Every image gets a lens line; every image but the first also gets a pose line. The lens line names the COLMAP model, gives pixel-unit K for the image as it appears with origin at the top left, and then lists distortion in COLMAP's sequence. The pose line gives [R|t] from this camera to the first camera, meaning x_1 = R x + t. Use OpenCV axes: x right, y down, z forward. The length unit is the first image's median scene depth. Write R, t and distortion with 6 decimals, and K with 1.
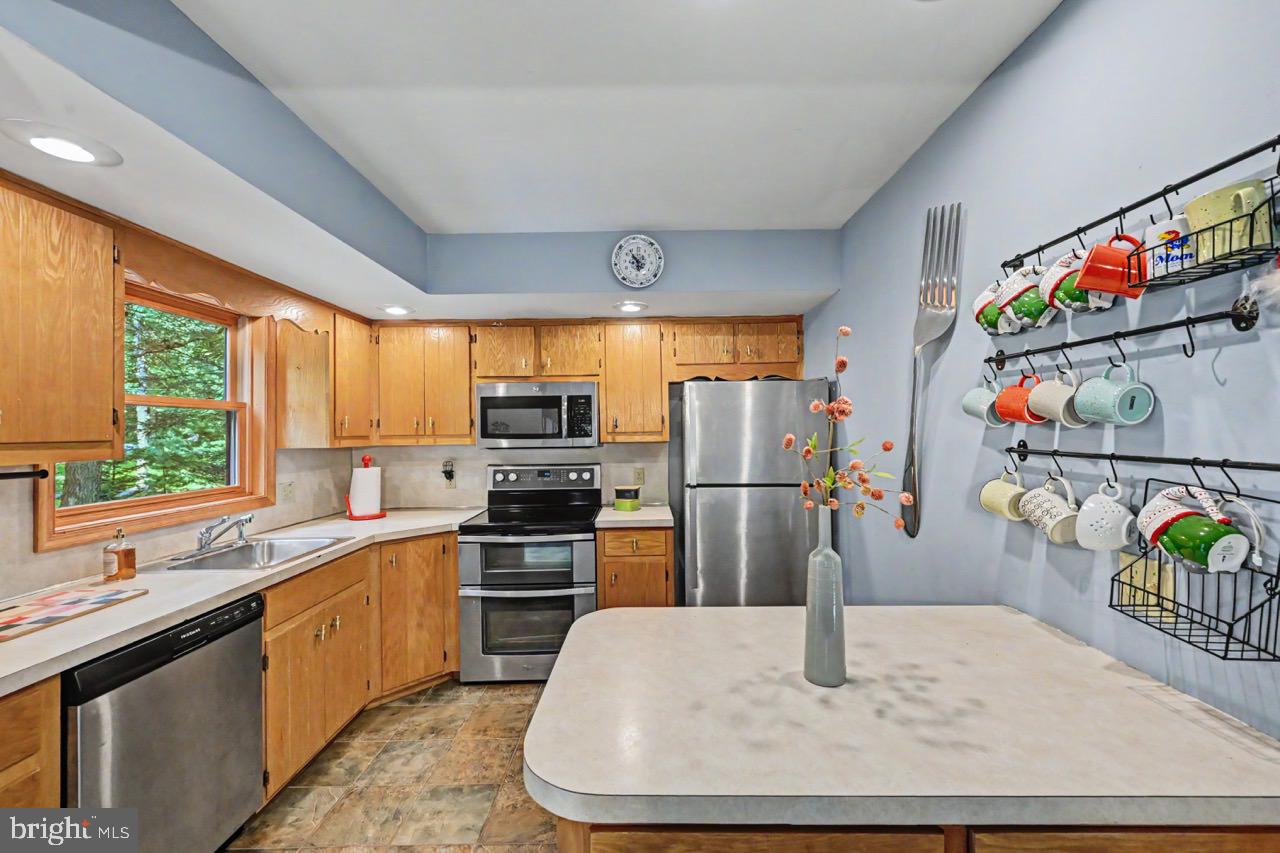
lens RADIAL K [[507.7, 0, 642.1], [0, 507.7, 426.3], [0, 0, 1]] dist [-0.002279, -0.000167]
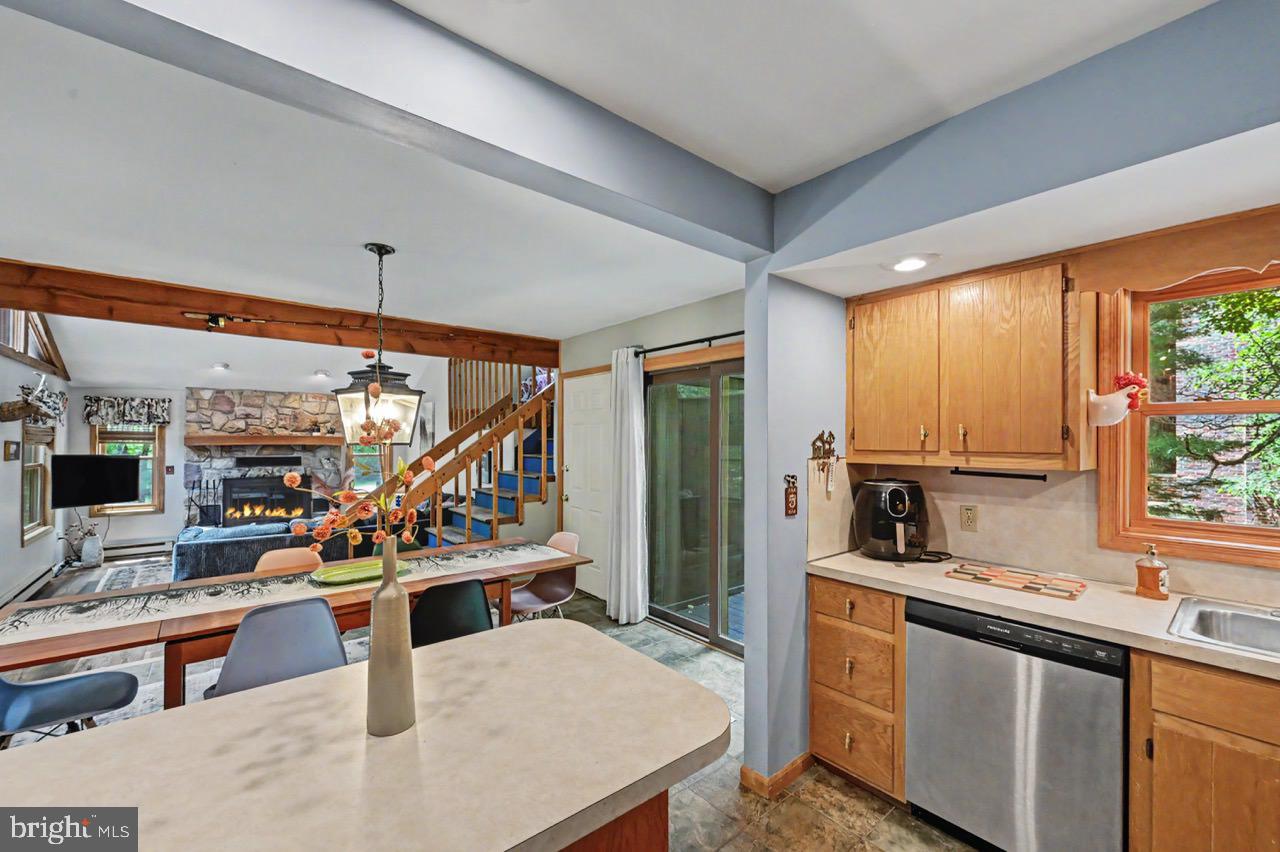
lens RADIAL K [[507.7, 0, 642.3], [0, 507.7, 437.9], [0, 0, 1]] dist [-0.002279, -0.000167]
pose [[-0.766987, 0.004602, -0.641646, 0.224183], [0.010182, 0.999936, -0.005000, -0.005672], [0.641582, -0.010368, -0.766984, 0.749698]]
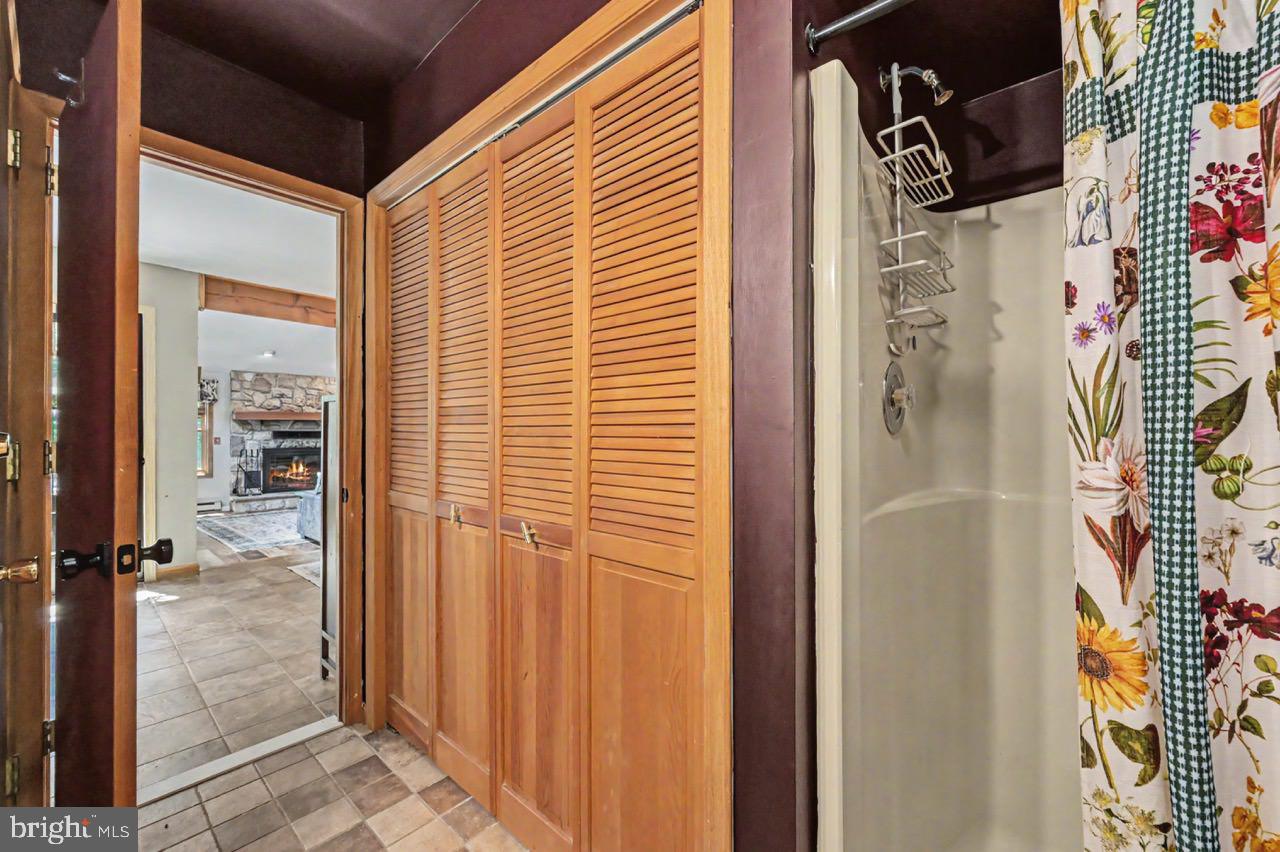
lens RADIAL K [[507.7, 0, 640.7], [0, 507.7, 428.1], [0, 0, 1]] dist [-0.002279, -0.000167]
pose [[-0.656899, 0.003770, -0.753969, 1.049067], [0.010997, 0.999929, -0.004581, 0.087778], [0.753898, -0.011300, -0.656894, 1.101349]]
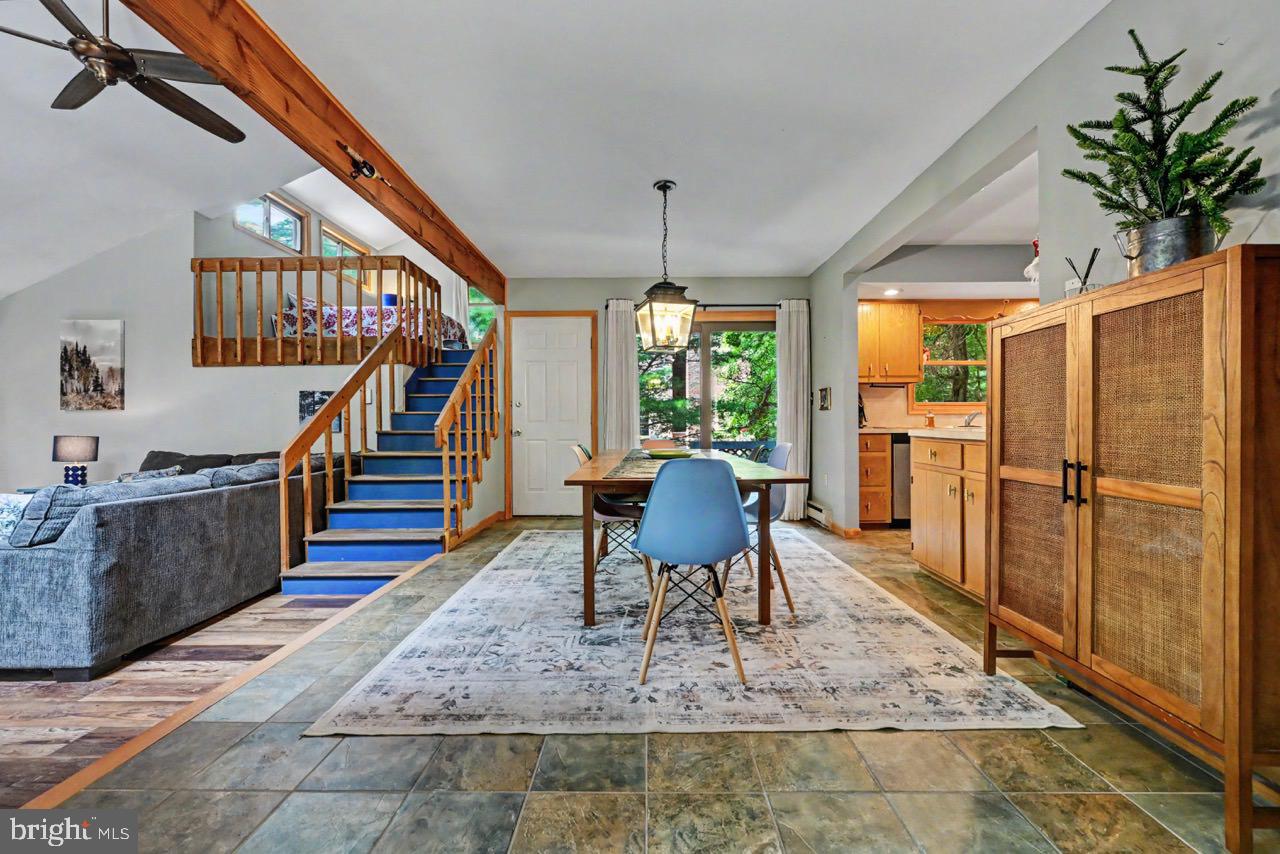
lens RADIAL K [[507.7, 0, 650.2], [0, 507.7, 425.4], [0, 0, 1]] dist [-0.002279, -0.000167]
pose [[0.003630, 0.014504, -0.999888, 1.146011], [0.015684, 0.999771, 0.014560, 0.150619], [0.999870, -0.015735, 0.003402, -0.348696]]
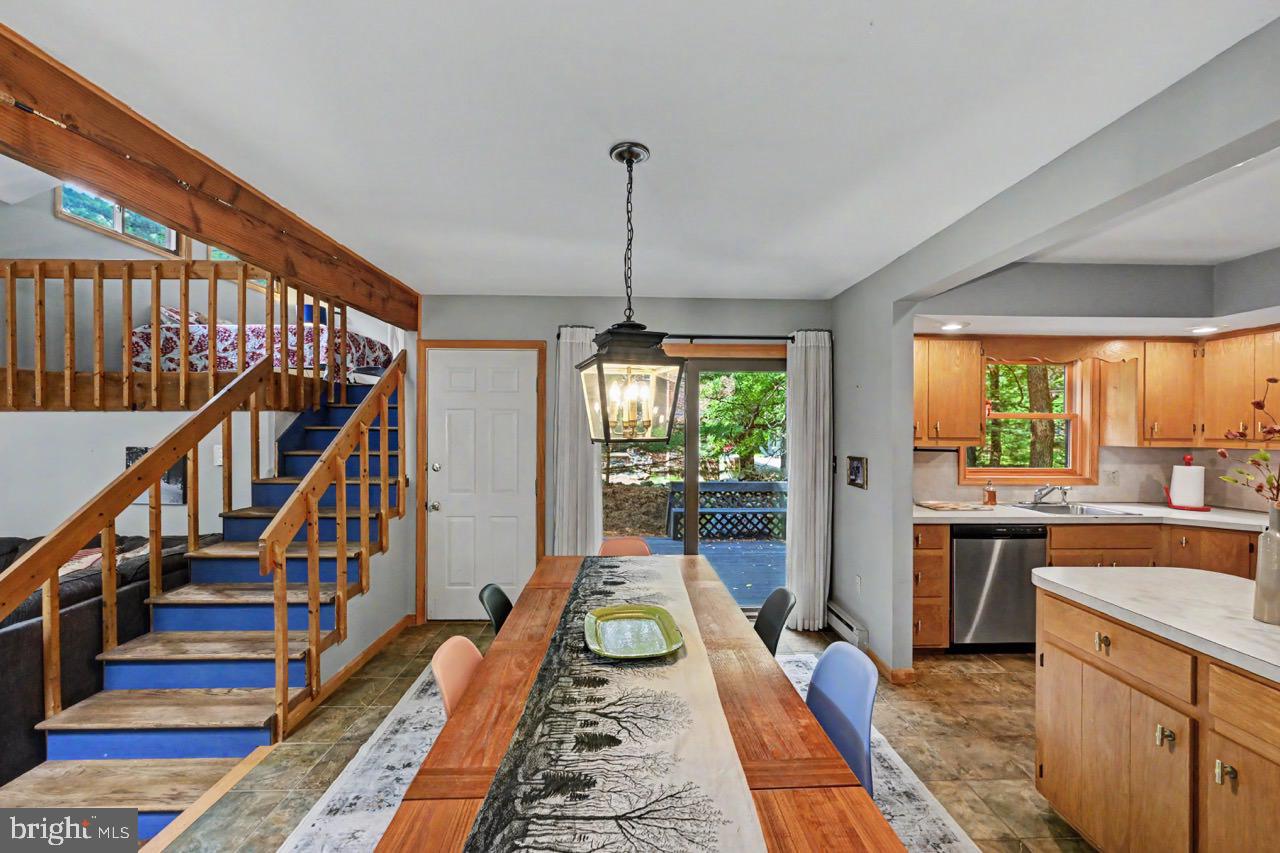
lens RADIAL K [[507.7, 0, 645.6], [0, 507.7, 427.3], [0, 0, 1]] dist [-0.002279, -0.000167]
pose [[0.033059, 0.009714, -0.999406, 0.649077], [0.005244, 0.999937, 0.009892, -0.027519], [0.999440, -0.005567, 0.033006, -0.307021]]
